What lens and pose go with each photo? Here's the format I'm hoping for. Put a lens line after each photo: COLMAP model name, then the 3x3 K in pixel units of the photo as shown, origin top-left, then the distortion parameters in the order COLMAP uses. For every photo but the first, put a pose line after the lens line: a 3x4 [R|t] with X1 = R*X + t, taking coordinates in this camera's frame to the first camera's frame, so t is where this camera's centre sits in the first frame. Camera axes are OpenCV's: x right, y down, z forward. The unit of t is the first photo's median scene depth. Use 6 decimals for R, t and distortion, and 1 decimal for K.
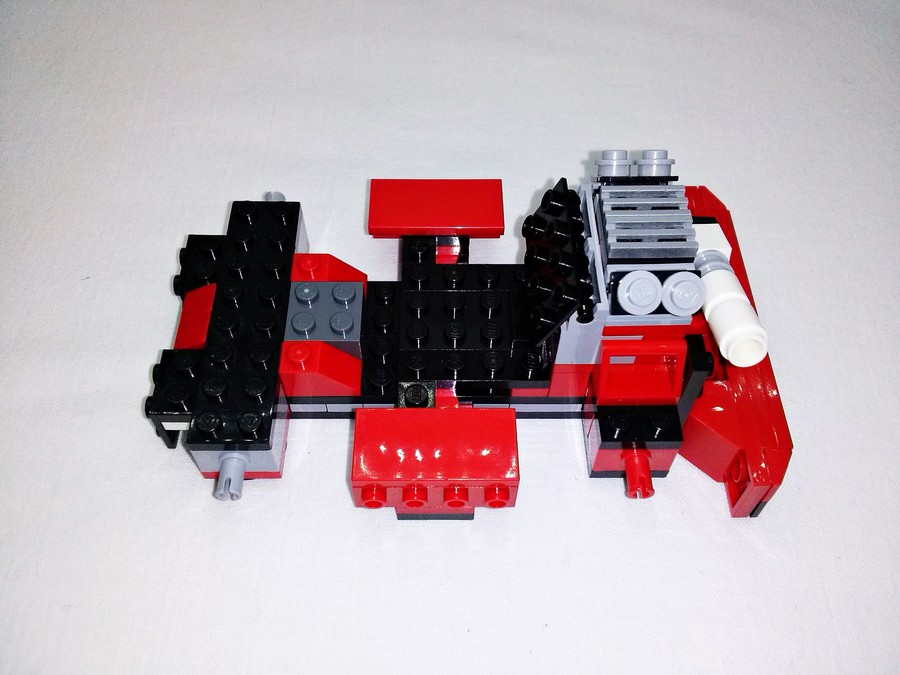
lens RADIAL K [[817.6, 0, 450.0], [0, 817.6, 338.6], [0, 0, 1]] dist [-0.032191, -0.066553]
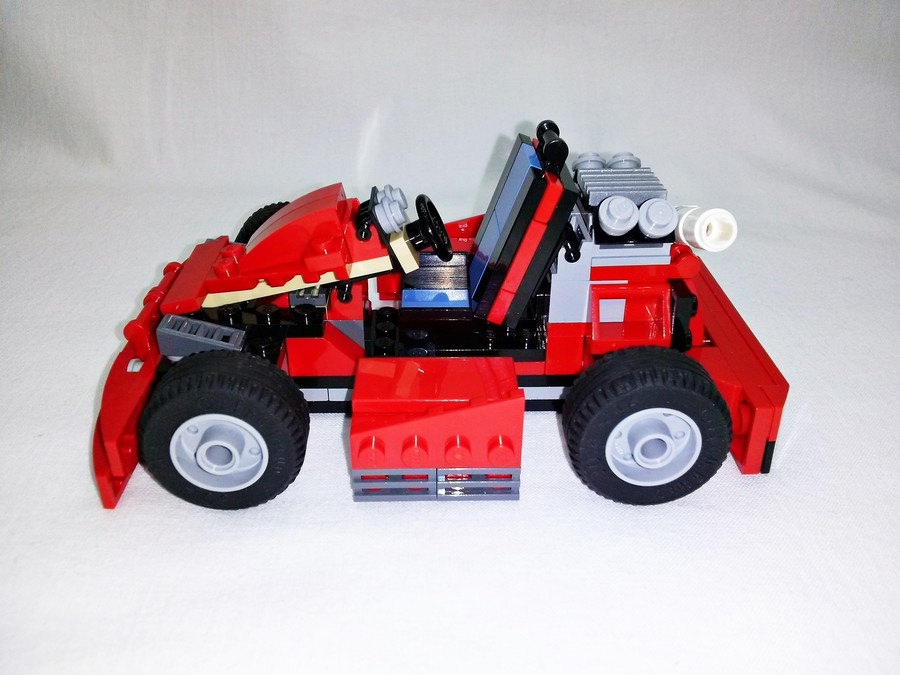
lens RADIAL K [[817.6, 0, 446.0], [0, 817.6, 332.6], [0, 0, 1]] dist [-0.032191, -0.066553]
pose [[0.999888, -0.013921, 0.005515, -0.009762], [0.014947, 0.905870, -0.423291, 0.480248], [0.000897, 0.423326, 0.905977, 0.052474]]
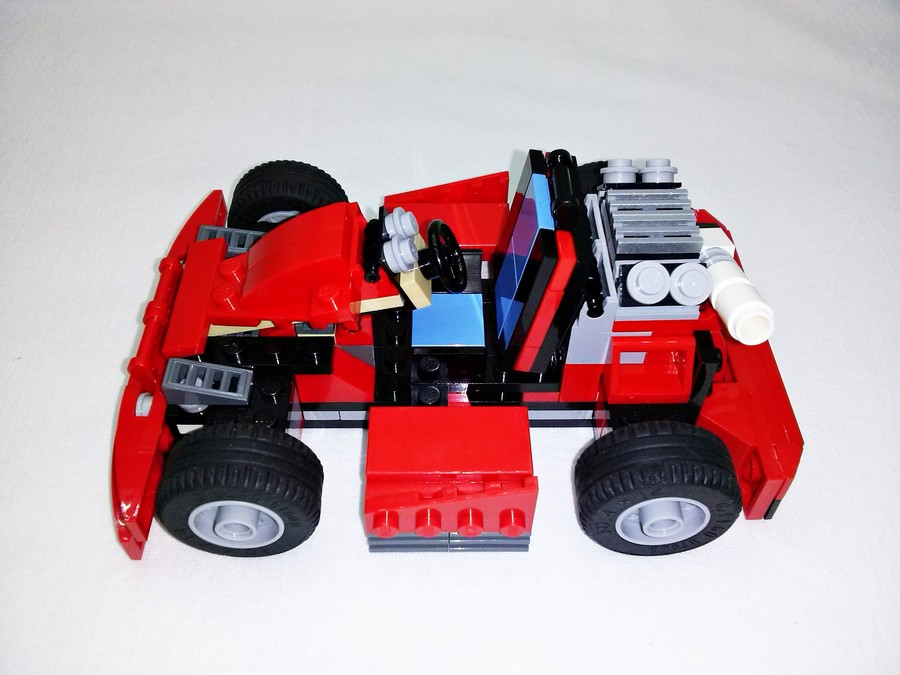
lens RADIAL K [[817.6, 0, 447.8], [0, 817.6, 341.7], [0, 0, 1]] dist [-0.032191, -0.066553]
pose [[0.999982, -0.005558, -0.002188, -0.016051], [0.005310, 0.994922, -0.100510, 0.103492], [0.002736, 0.100497, 0.994934, -0.013906]]
